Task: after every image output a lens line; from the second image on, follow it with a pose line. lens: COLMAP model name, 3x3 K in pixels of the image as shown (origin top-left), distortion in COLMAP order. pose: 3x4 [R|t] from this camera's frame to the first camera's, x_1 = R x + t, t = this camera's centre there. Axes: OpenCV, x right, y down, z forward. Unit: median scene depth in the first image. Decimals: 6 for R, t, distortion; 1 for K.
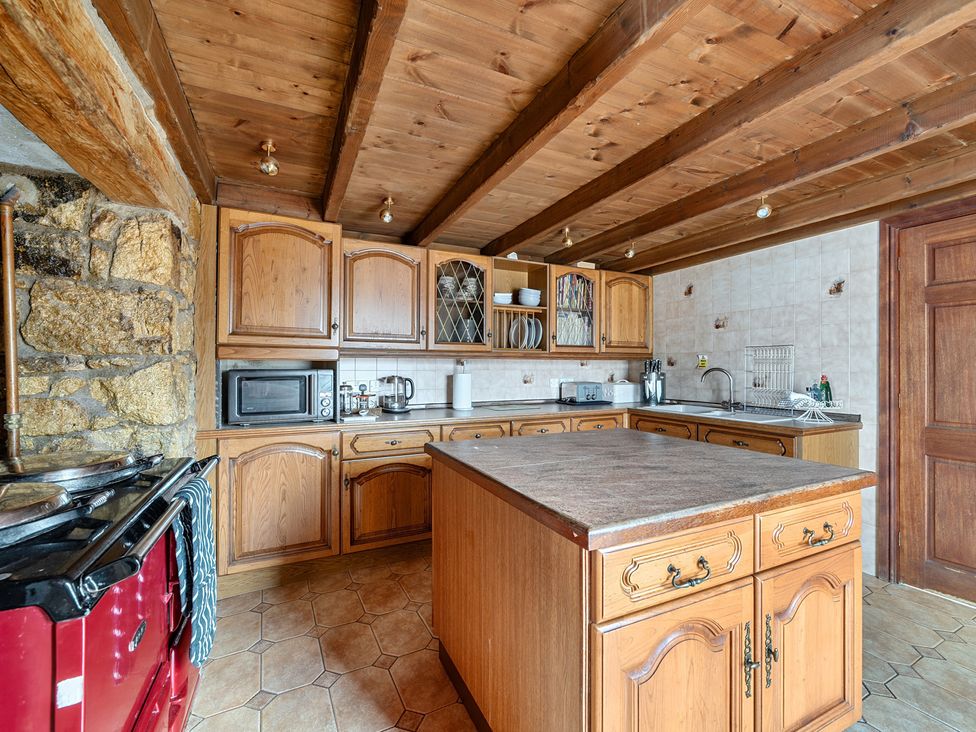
lens RADIAL K [[437.7, 0, 489.9], [0, 437.7, 365.0], [0, 0, 1]] dist [-0.005048, 0.000103]
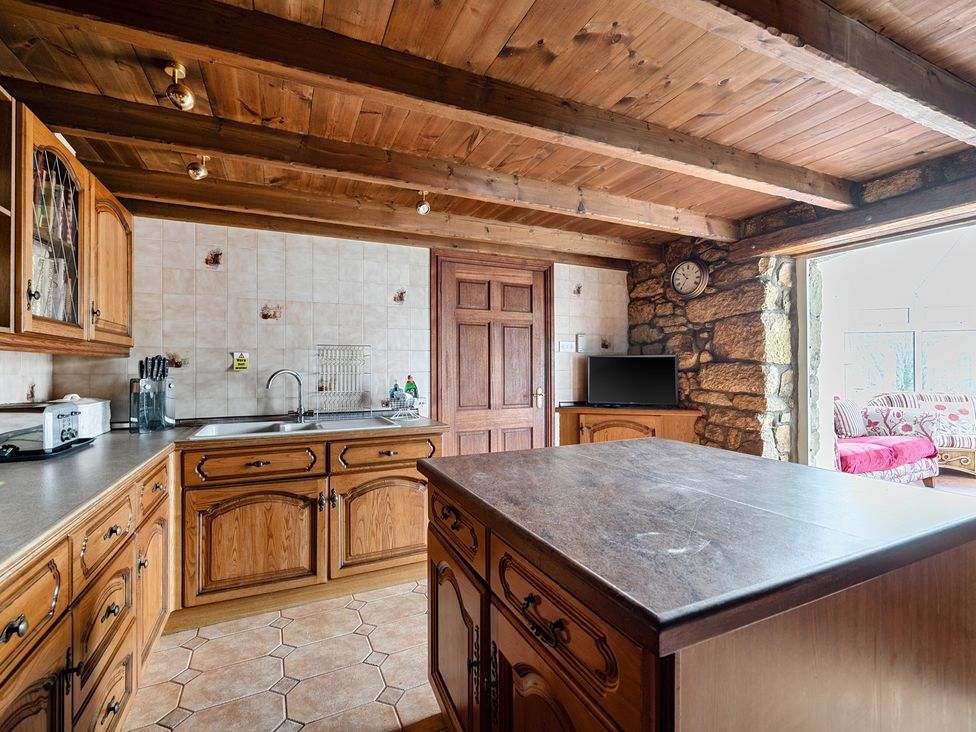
lens RADIAL K [[437.7, 0, 480.2], [0, 437.7, 366.8], [0, 0, 1]] dist [-0.005048, 0.000103]
pose [[0.021592, 0.000989, 0.999766, -0.296636], [0.000639, 0.999999, -0.001003, 0.003061], [-0.999767, 0.000661, 0.021591, 0.733850]]
